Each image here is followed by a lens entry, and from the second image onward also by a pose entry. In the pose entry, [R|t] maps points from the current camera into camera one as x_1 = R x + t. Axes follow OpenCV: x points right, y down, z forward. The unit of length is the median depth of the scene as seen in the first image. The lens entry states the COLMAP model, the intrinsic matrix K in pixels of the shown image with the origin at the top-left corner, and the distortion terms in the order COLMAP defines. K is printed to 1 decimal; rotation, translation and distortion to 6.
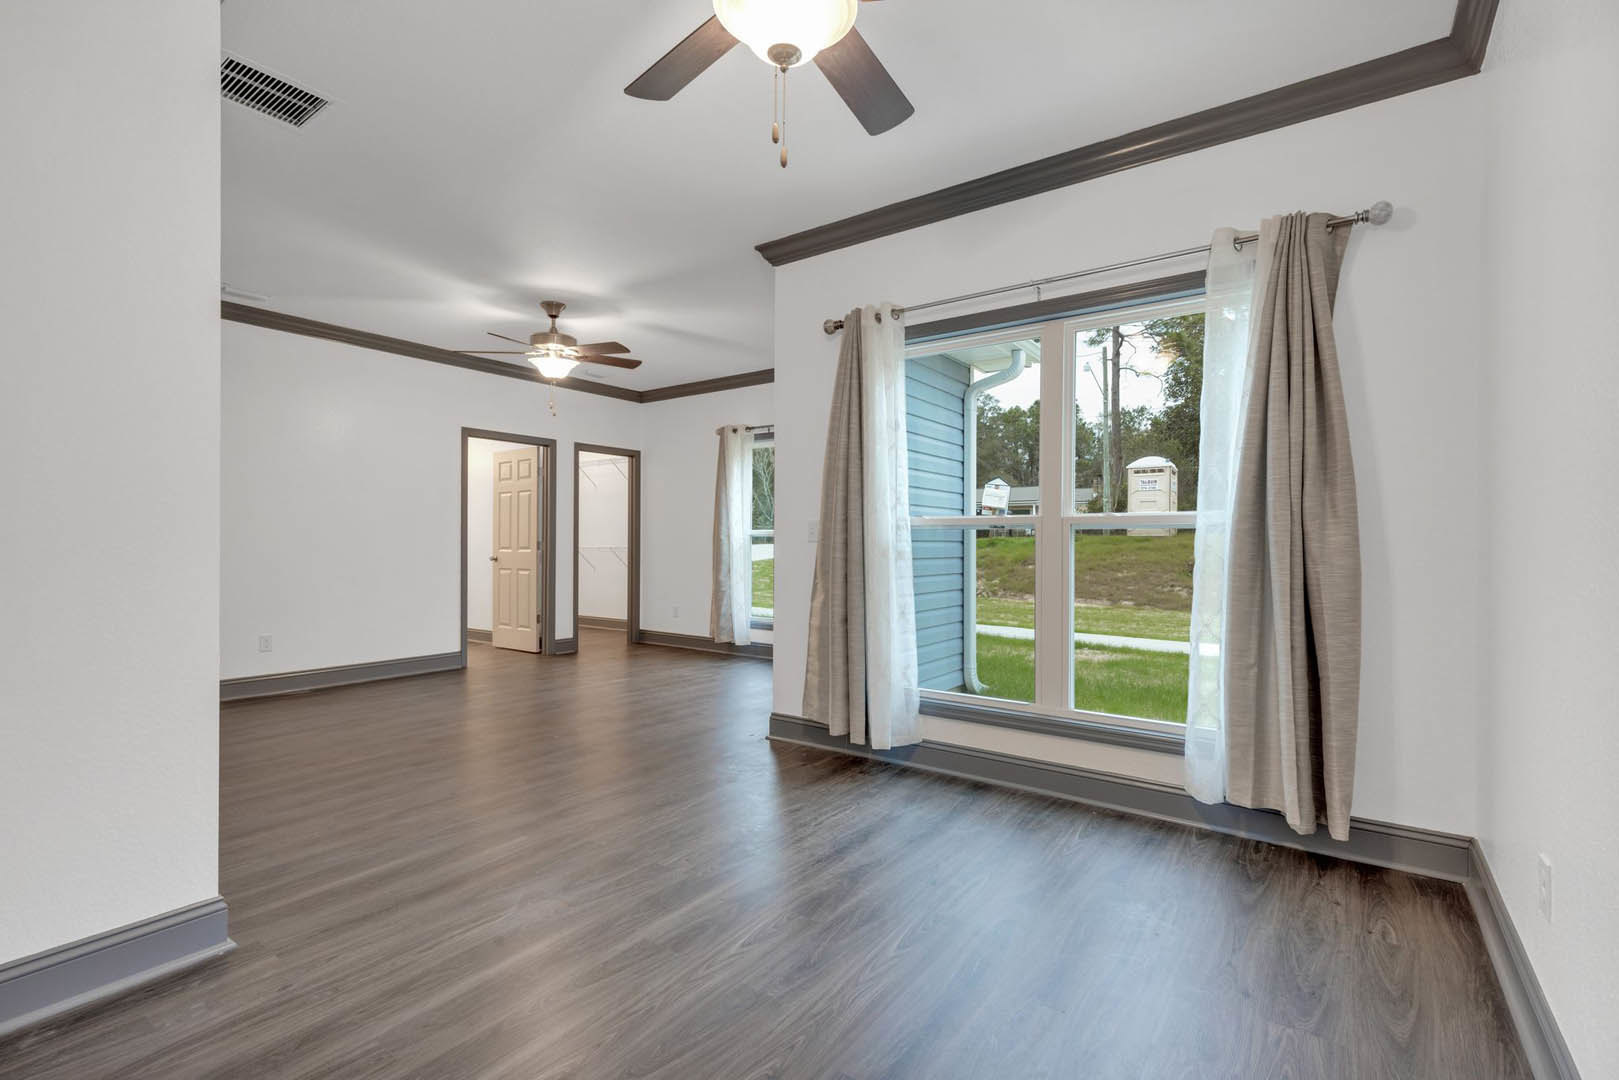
lens RADIAL K [[734.4, 0, 824.7], [0, 734.4, 540.6], [0, 0, 1]] dist [0.006974, 0.000497]
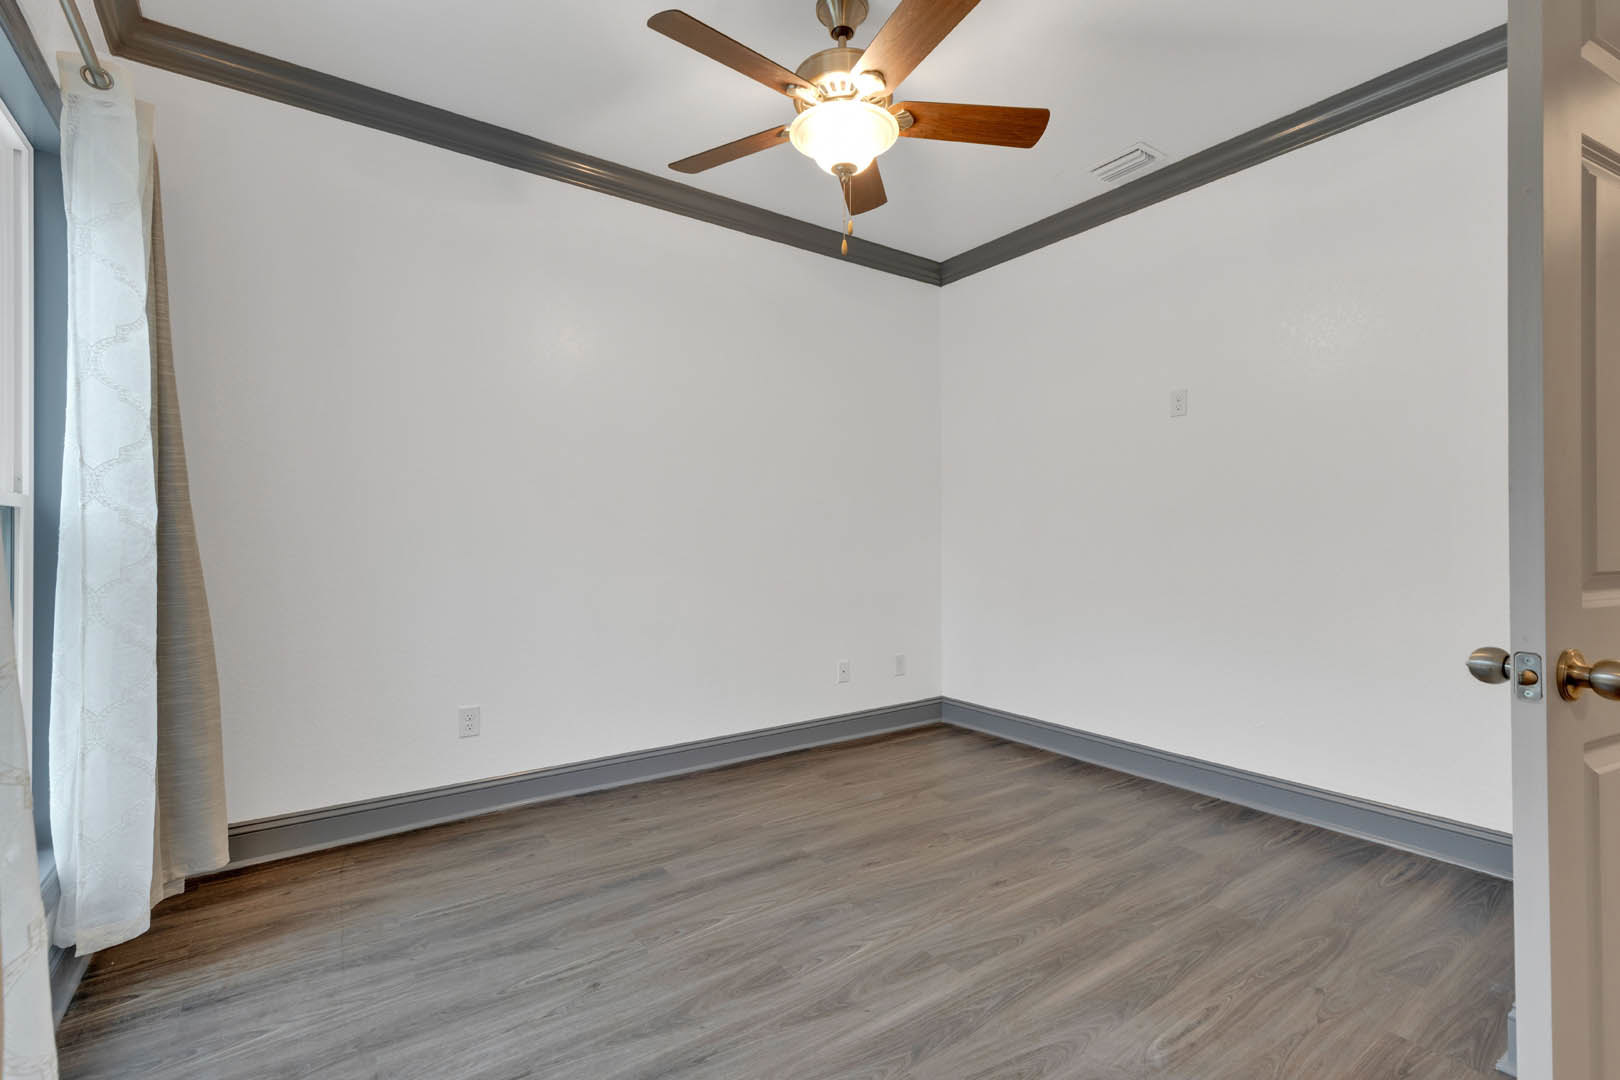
lens RADIAL K [[734.9, 0, 825.2], [0, 734.9, 540.6], [0, 0, 1]] dist [0.006974, 0.000497]
pose [[-0.944403, 0.002394, 0.328782, -0.396829], [0.002237, 0.999997, -0.000856, 0.004842], [-0.328783, -0.000073, -0.944405, 1.960901]]
